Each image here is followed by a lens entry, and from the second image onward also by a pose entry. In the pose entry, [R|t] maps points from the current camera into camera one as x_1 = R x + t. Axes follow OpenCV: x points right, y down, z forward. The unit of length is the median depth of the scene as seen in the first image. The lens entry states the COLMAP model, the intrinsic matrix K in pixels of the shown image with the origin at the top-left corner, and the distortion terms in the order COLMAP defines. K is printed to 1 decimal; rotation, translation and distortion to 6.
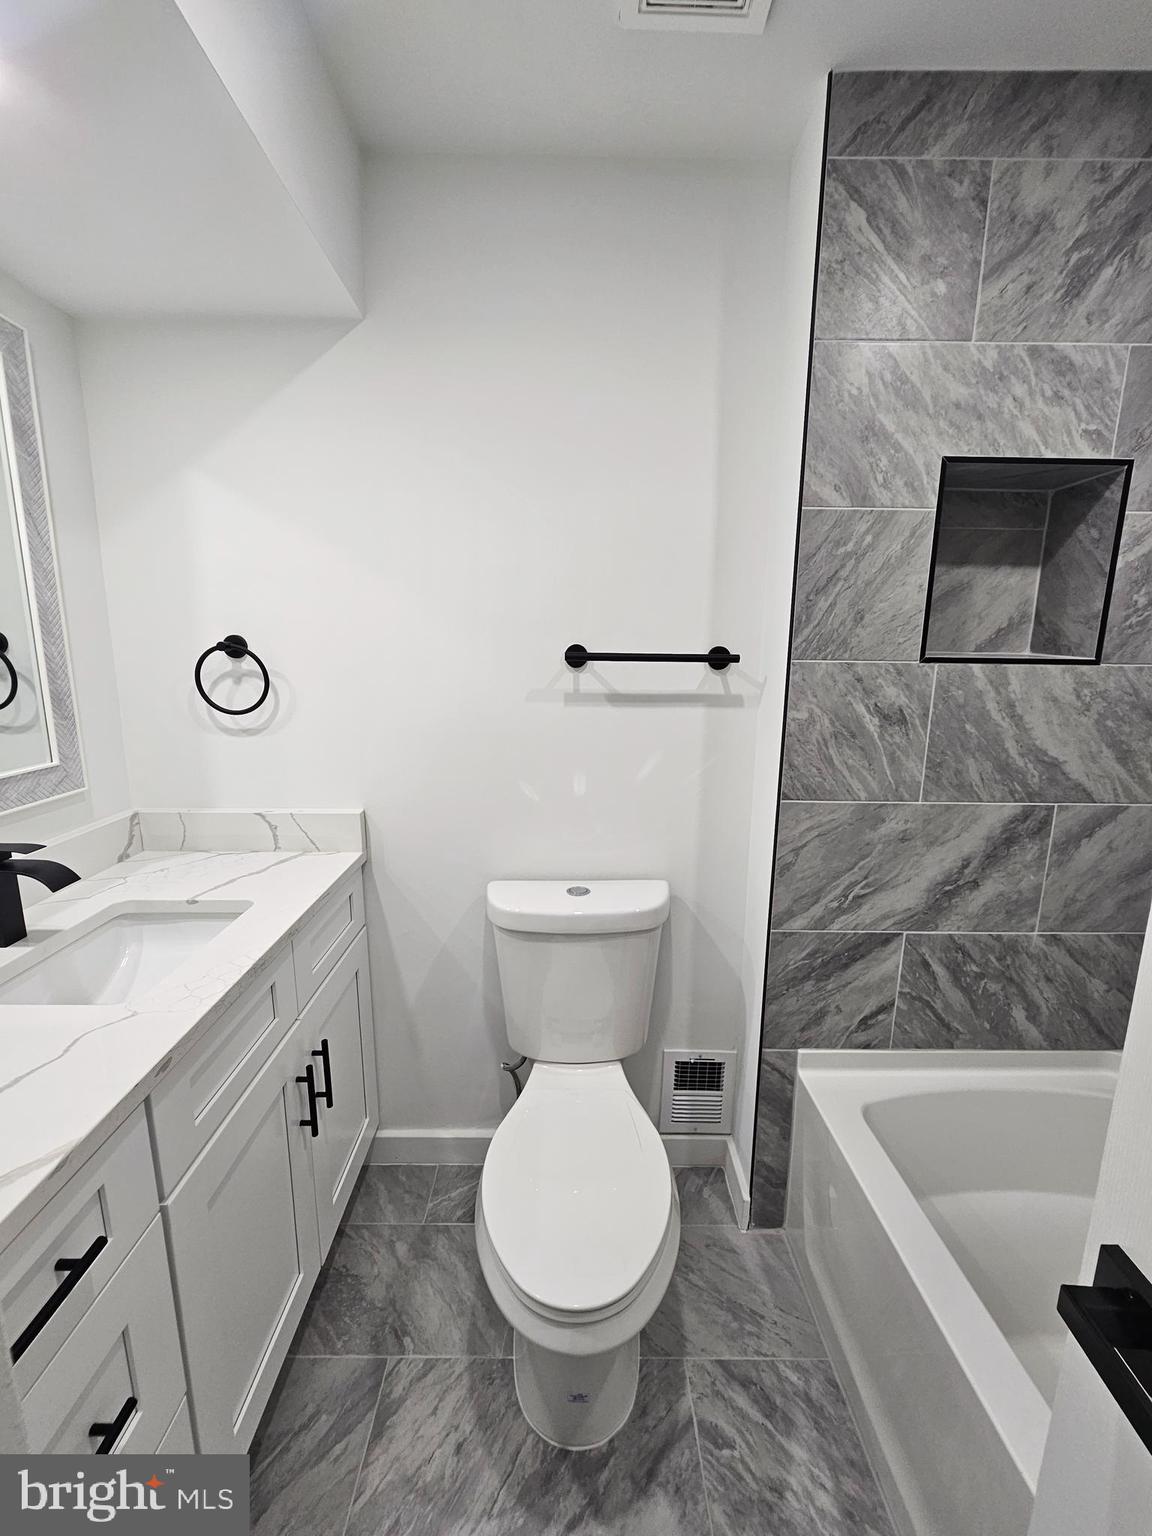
lens RADIAL K [[627.9, 0, 576.0], [0, 627.9, 768.0], [0, 0, 1]] dist [0.000161, -0.000758]
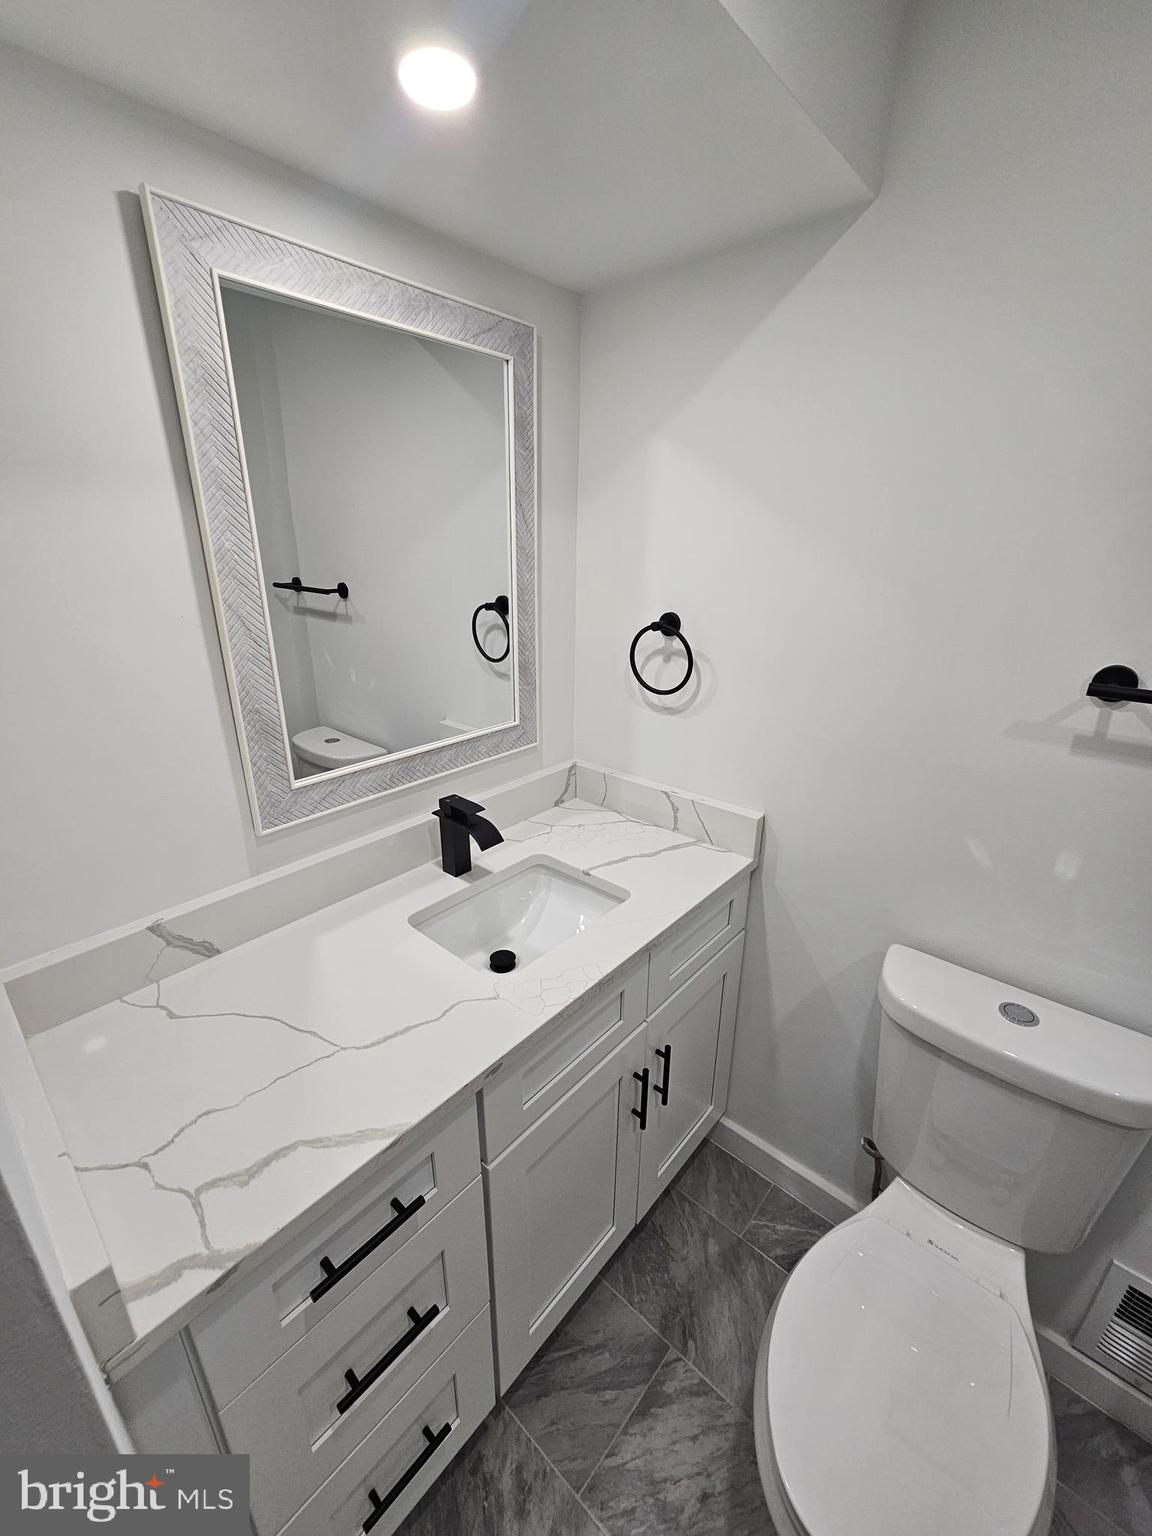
lens RADIAL K [[627.9, 0, 576.0], [0, 627.9, 768.0], [0, 0, 1]] dist [0.000161, -0.000758]
pose [[0.741465, 0.229145, -0.630653, 0.017597], [-0.130668, 0.971197, 0.199254, -0.160887], [0.658146, -0.065333, 0.750050, 0.165355]]
